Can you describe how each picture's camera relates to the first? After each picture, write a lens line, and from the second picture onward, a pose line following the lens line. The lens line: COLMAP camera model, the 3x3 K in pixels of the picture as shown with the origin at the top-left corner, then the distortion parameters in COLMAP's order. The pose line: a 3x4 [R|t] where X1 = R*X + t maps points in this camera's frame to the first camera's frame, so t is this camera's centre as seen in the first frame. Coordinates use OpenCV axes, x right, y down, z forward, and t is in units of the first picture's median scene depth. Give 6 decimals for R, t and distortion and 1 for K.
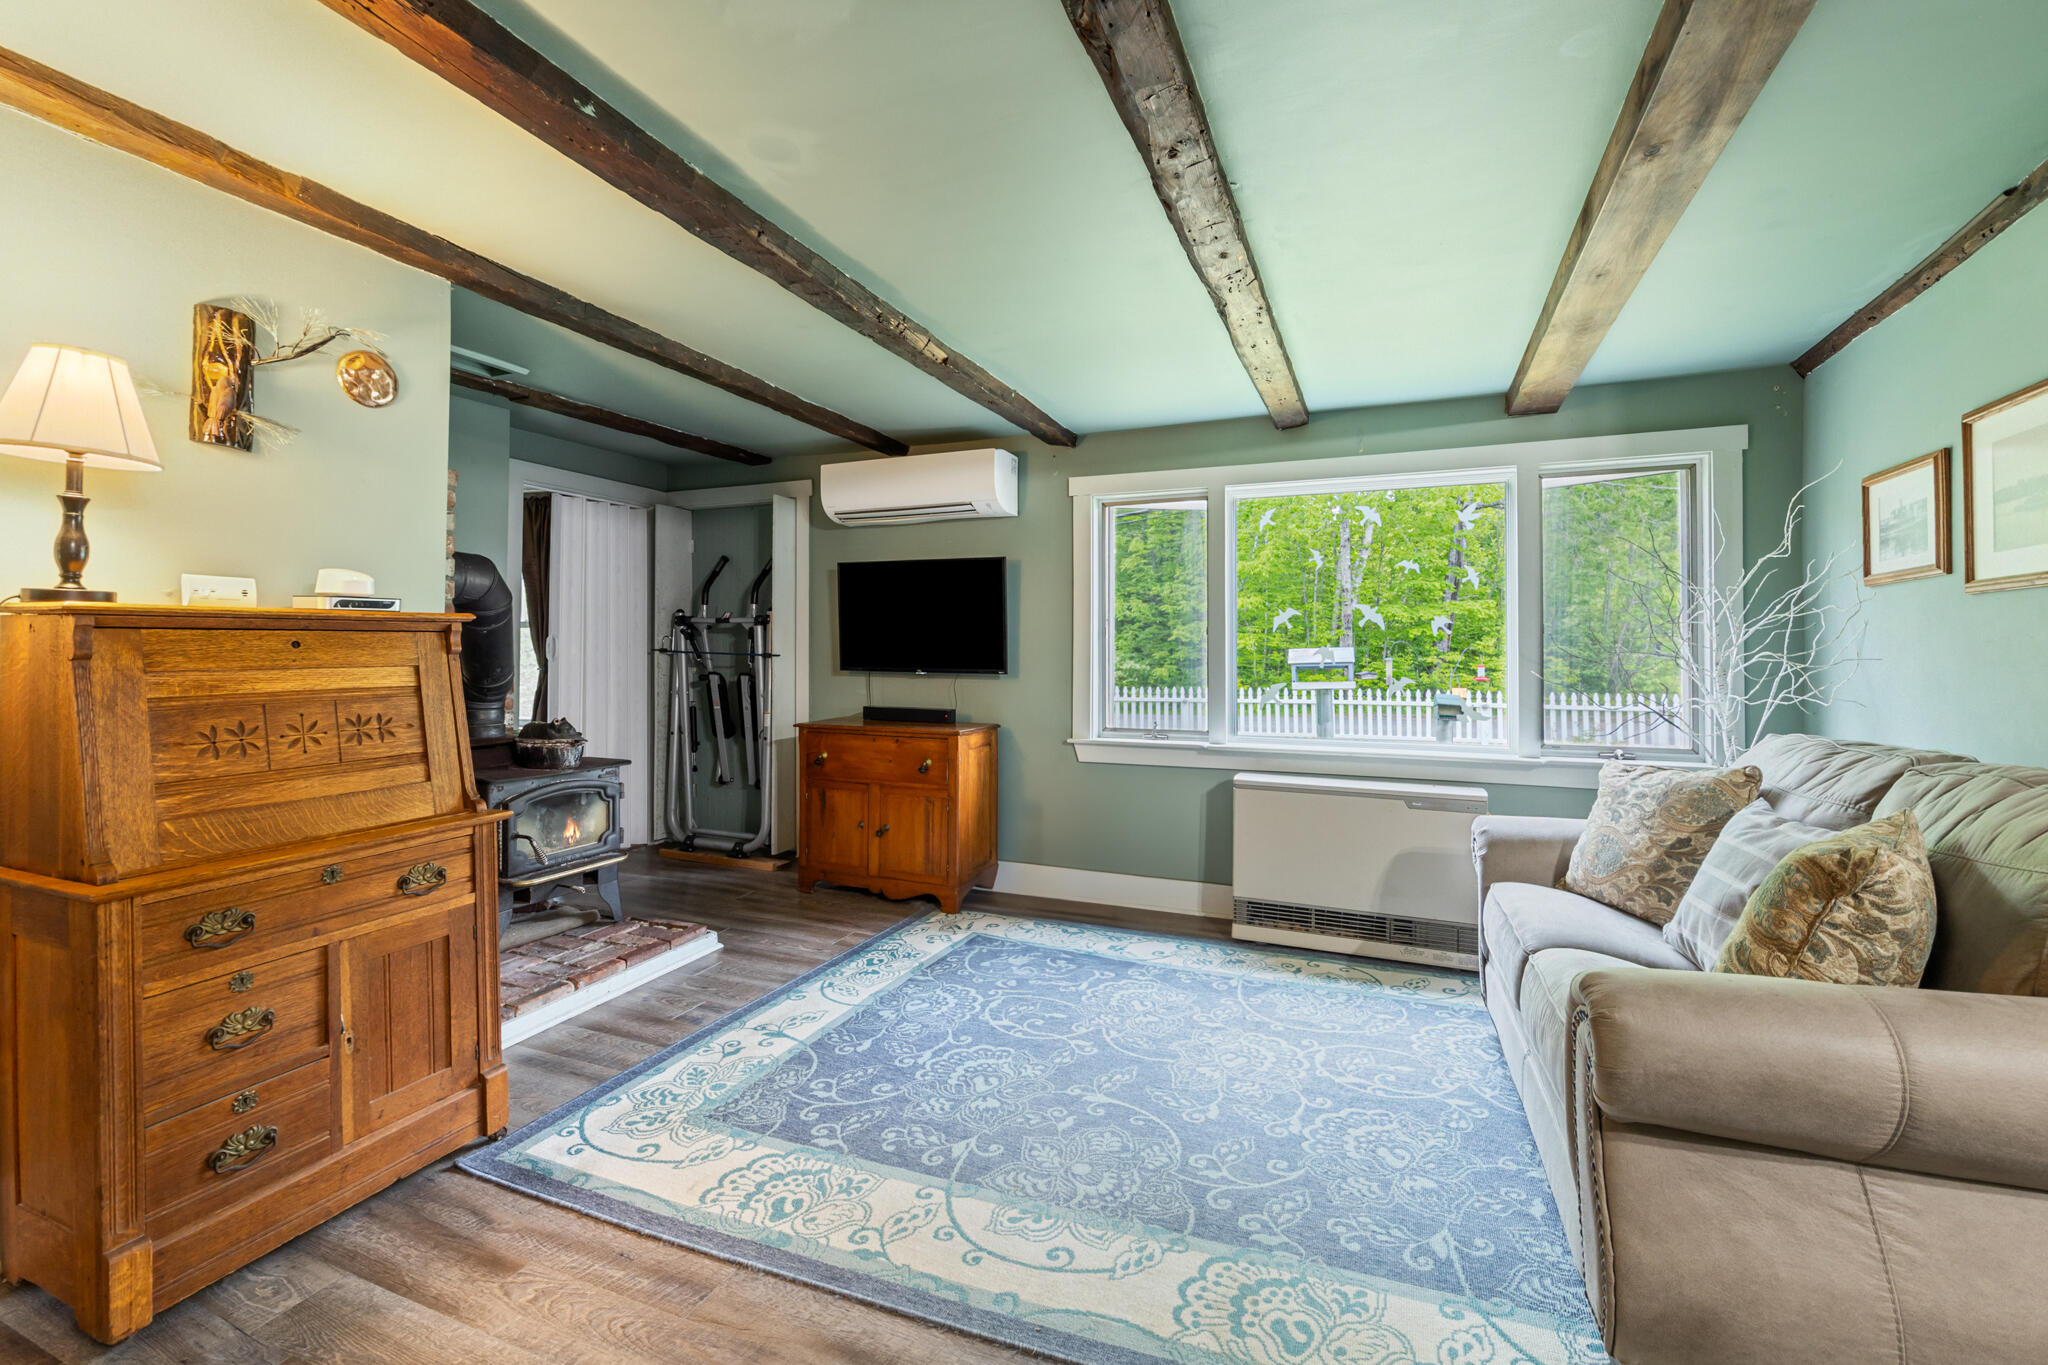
lens RADIAL K [[826.5, 0, 1029.8], [0, 826.5, 664.5], [0, 0, 1]] dist [-0.002383, -0.000176]
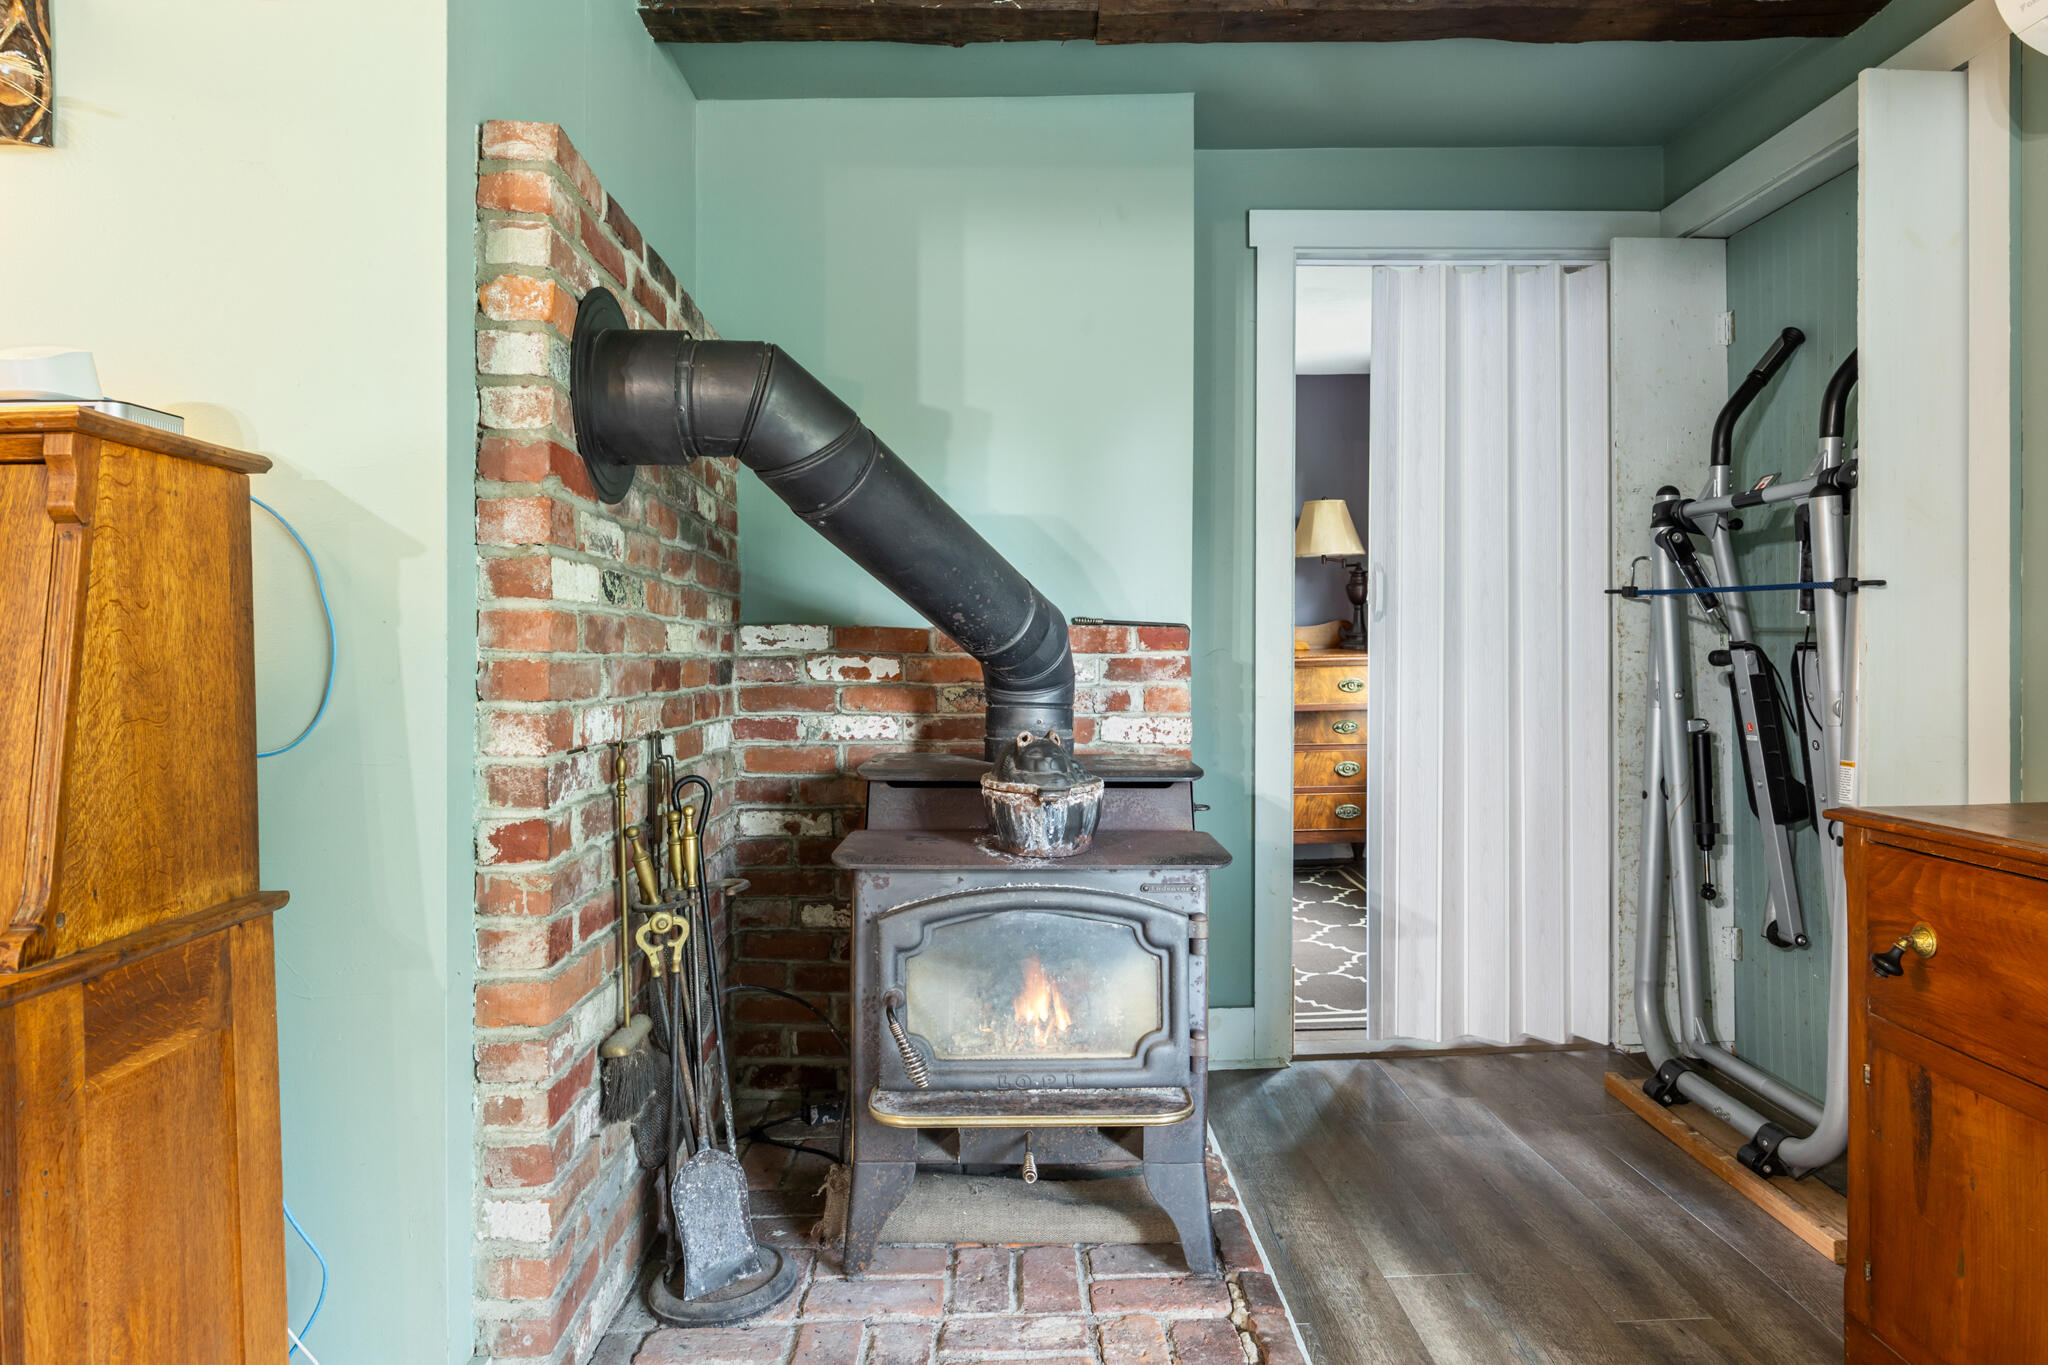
lens RADIAL K [[1232.7, 0, 1023.0], [0, 1232.7, 678.5], [0, 0, 1]] dist [-0.000874, 0.001213]
pose [[0.414342, 0.019415, -0.909914, -0.012570], [-0.007513, 0.999811, 0.017912, 0.019051], [0.910090, -0.000586, 0.414410, 0.507833]]
